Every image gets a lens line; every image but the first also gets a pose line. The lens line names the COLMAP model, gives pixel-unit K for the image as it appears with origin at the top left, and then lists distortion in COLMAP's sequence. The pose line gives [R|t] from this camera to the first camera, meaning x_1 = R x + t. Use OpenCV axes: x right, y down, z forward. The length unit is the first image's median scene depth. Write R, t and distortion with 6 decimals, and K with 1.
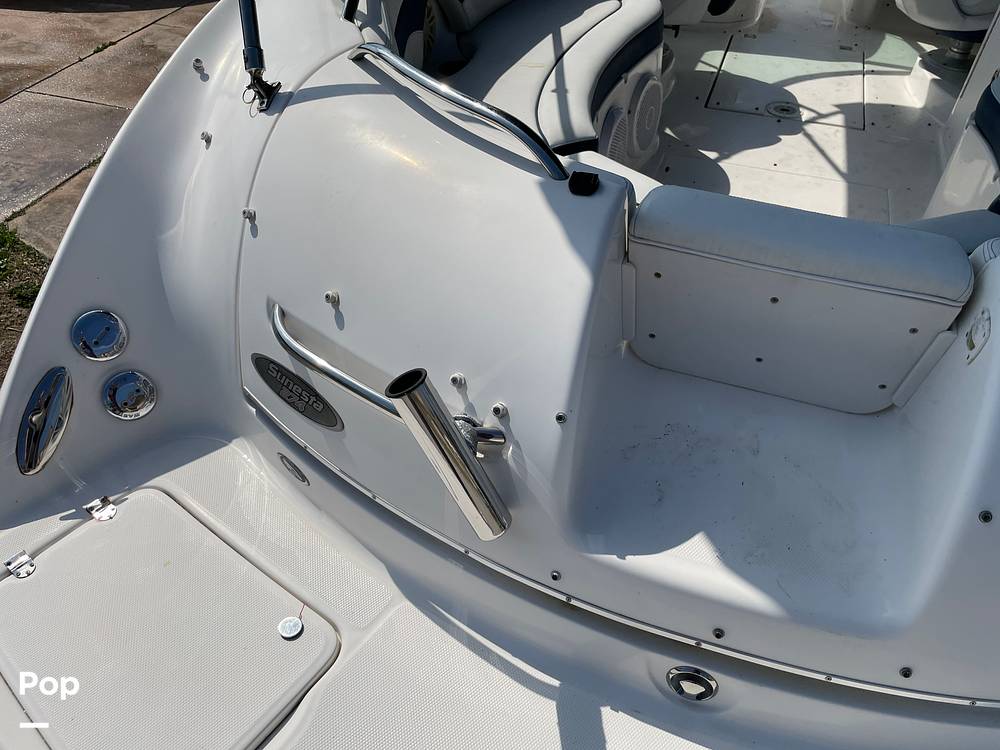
lens RADIAL K [[763.3, 0, 509.5], [0, 763.3, 378.5], [0, 0, 1]] dist [0.078512, -0.113446]
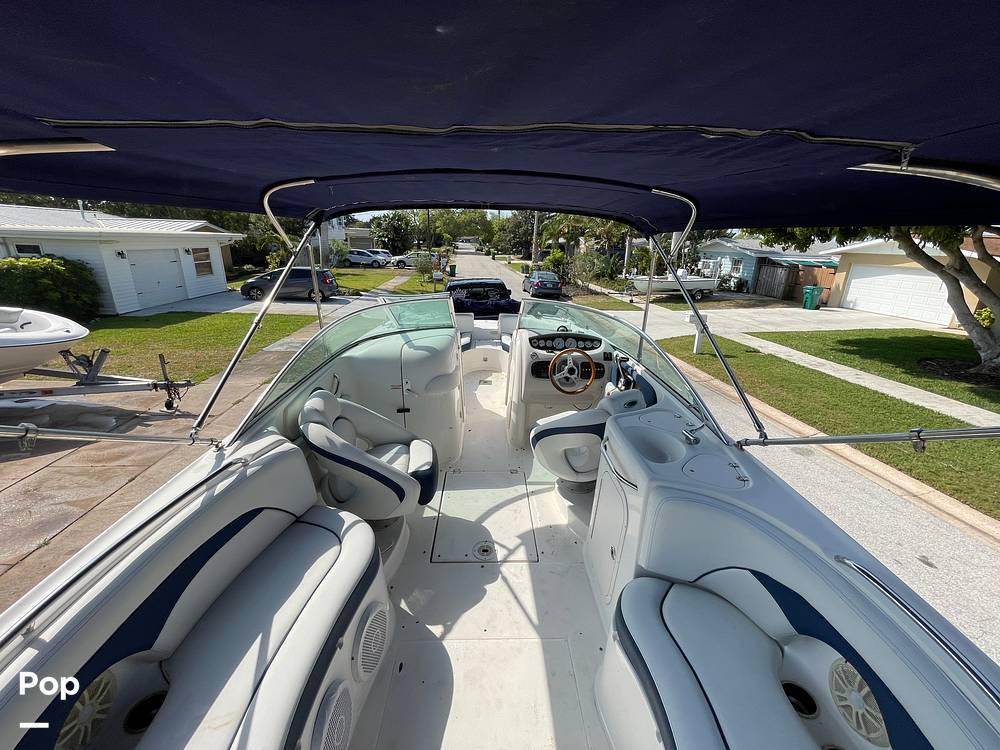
lens RADIAL K [[405.4, 0, 501.2], [0, 405.4, 372.4], [0, 0, 1]] dist [-0.003160, 0.000605]
pose [[0.935519, -0.109609, 0.335842, 0.433007], [0.232621, 0.906595, -0.352099, -0.981027], [-0.265880, 0.407519, 0.873634, 0.502315]]
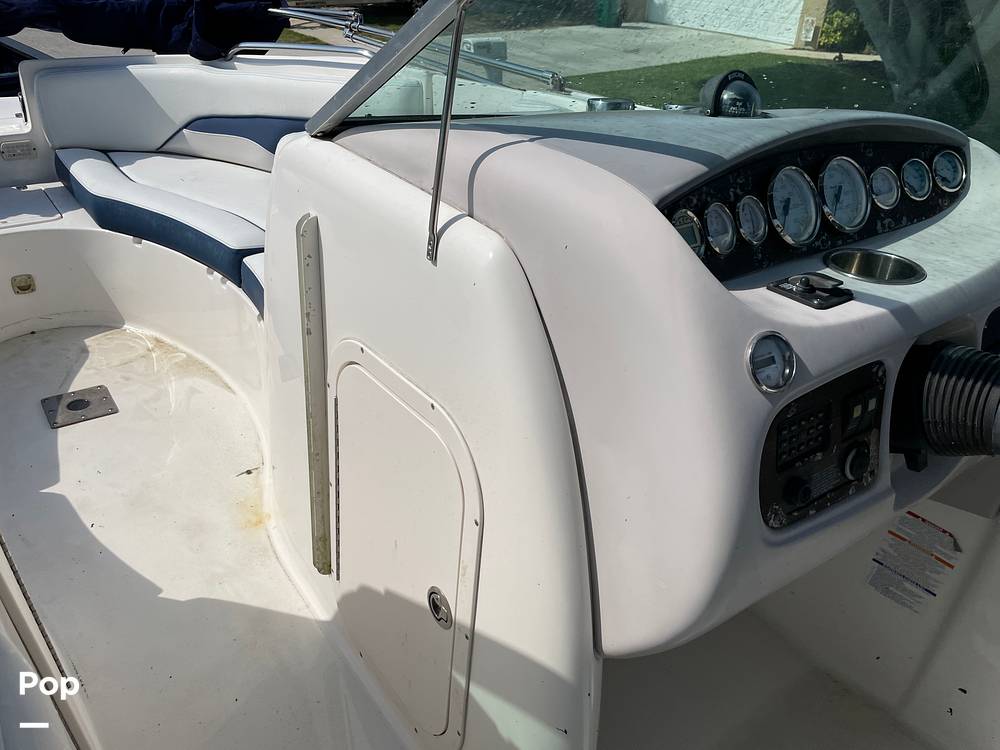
lens RADIAL K [[763.3, 0, 517.5], [0, 763.3, 385.5], [0, 0, 1]] dist [0.078512, -0.113446]
pose [[0.551192, -0.419919, 0.721010, 1.022981], [0.516755, 0.850256, 0.100147, -2.128264], [-0.655097, 0.317386, 0.685649, 2.494528]]
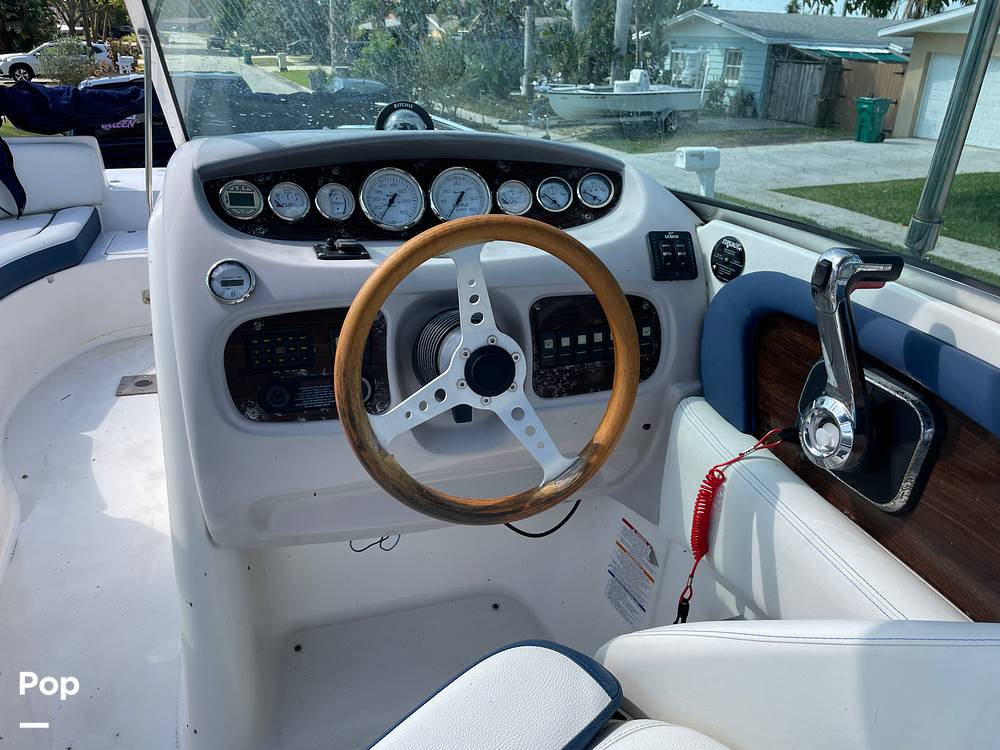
lens RADIAL K [[763.3, 0, 506.3], [0, 763.3, 382.7], [0, 0, 1]] dist [0.078512, -0.113446]
pose [[0.804613, -0.242145, 0.542184, 1.332591], [0.387102, 0.906284, -0.169711, -1.652378], [-0.450278, 0.346432, 0.822943, 2.028477]]
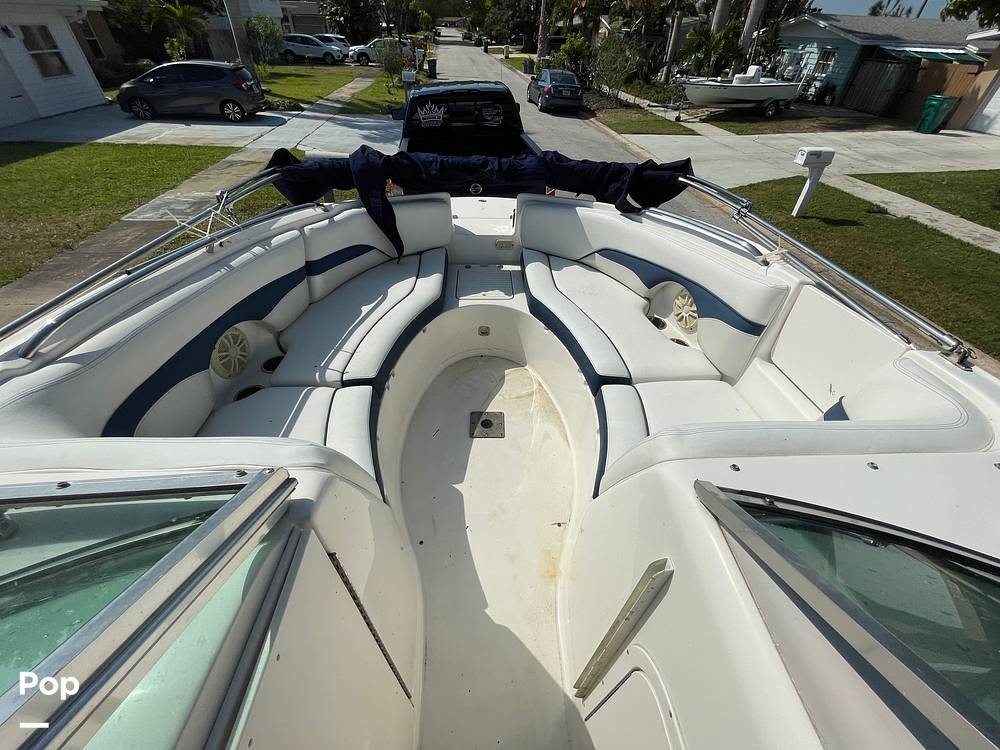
lens RADIAL K [[405.4, 0, 501.5], [0, 405.4, 371.2], [0, 0, 1]] dist [-0.003160, 0.000605]
pose [[0.930920, -0.236836, 0.278024, 1.361967], [0.239541, 0.970571, 0.024721, -2.633929], [-0.275697, 0.043585, 0.960256, 2.788286]]
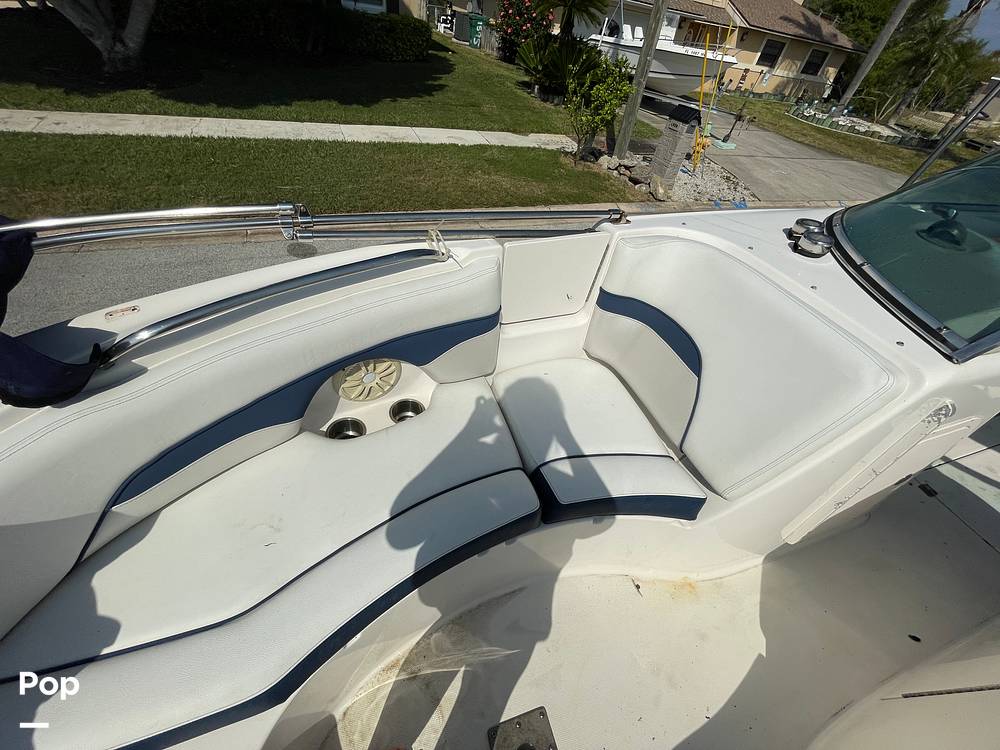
lens RADIAL K [[405.4, 0, 504.7], [0, 405.4, 374.0], [0, 0, 1]] dist [-0.003160, 0.000605]
pose [[-0.607948, -0.626947, 0.487172, 1.800304], [0.396848, 0.291502, 0.870367, -3.354754], [-0.687685, 0.722471, 0.071585, 3.712258]]
